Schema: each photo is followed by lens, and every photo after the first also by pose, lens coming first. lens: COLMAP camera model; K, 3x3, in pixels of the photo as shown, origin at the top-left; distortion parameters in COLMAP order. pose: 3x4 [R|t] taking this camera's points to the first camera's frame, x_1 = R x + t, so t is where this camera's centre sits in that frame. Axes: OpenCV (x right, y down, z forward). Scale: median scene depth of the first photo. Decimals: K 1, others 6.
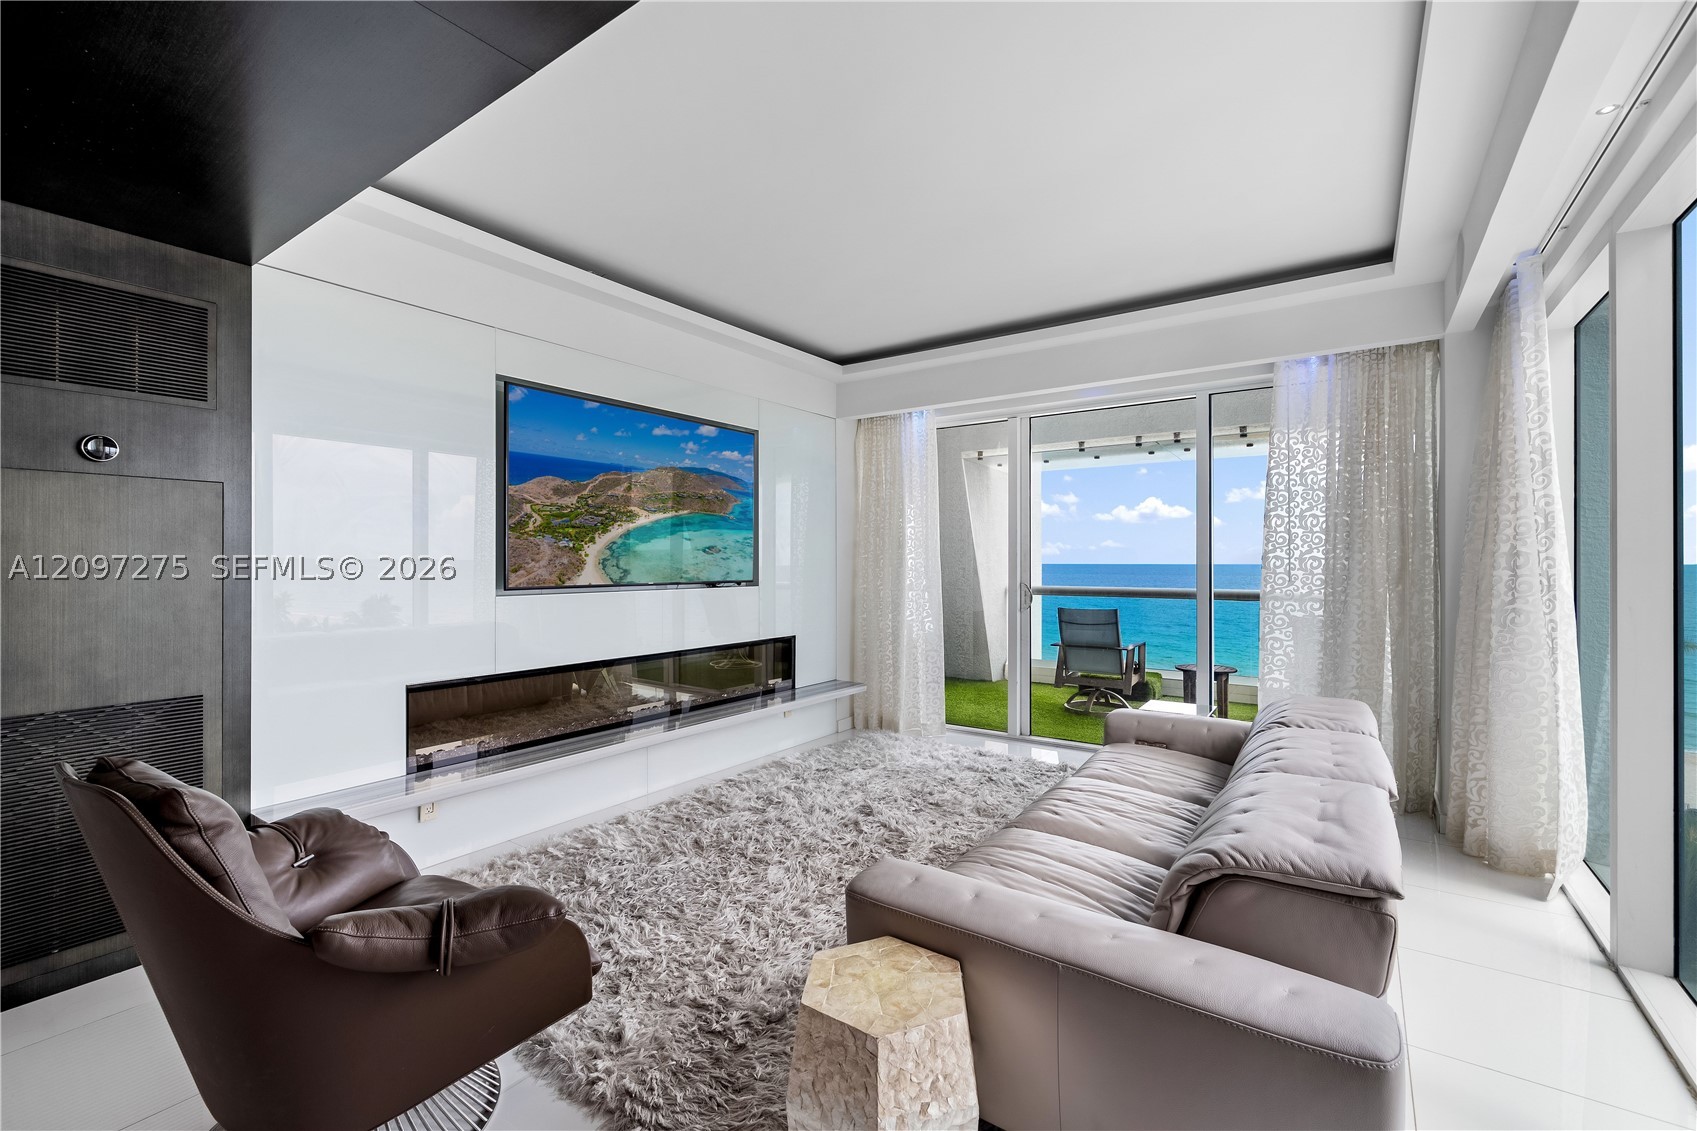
lens RADIAL K [[697.1, 0, 873.3], [0, 697.1, 567.0], [0, 0, 1]] dist [0.001123, -0.000192]
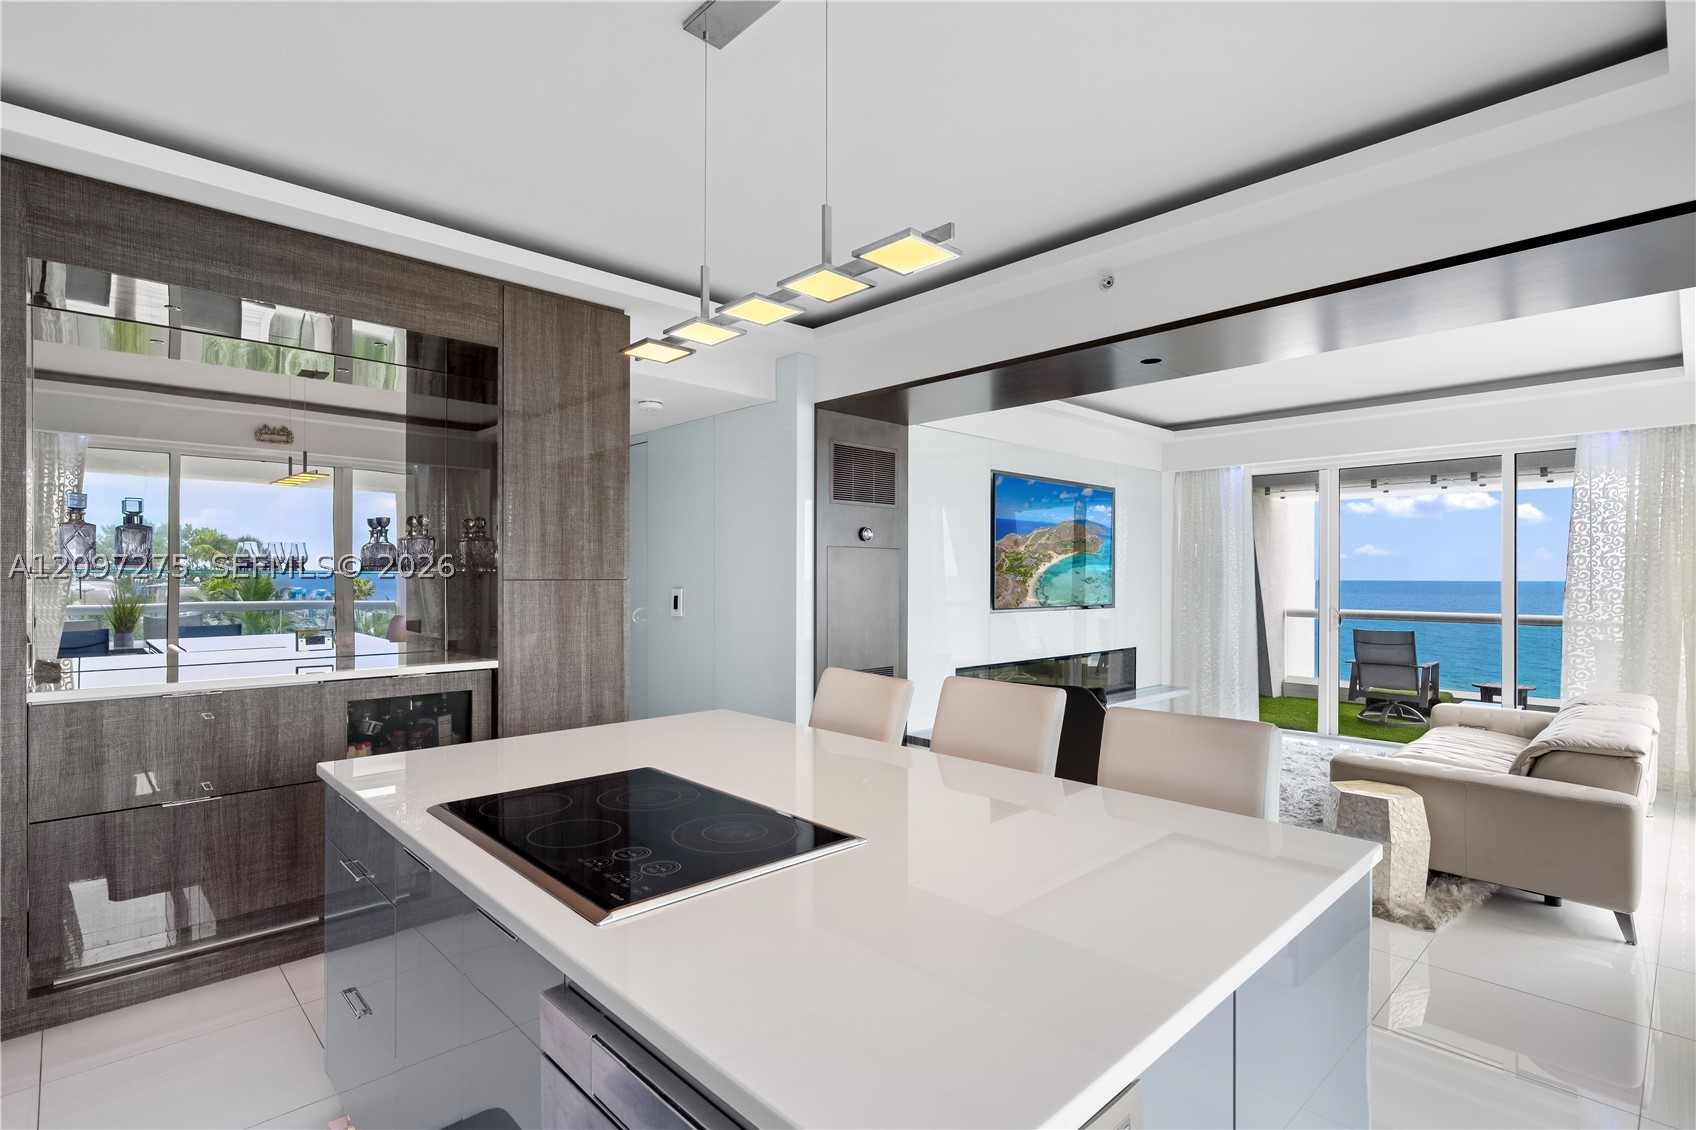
lens RADIAL K [[807.6, 0, 854.5], [0, 807.6, 580.4], [0, 0, 1]] dist [0.000978, -0.000126]
pose [[0.979073, 0.004831, -0.203454, -0.393994], [-0.005168, 0.999986, -0.001129, -0.022711], [0.203446, 0.002157, 0.979084, -0.674988]]
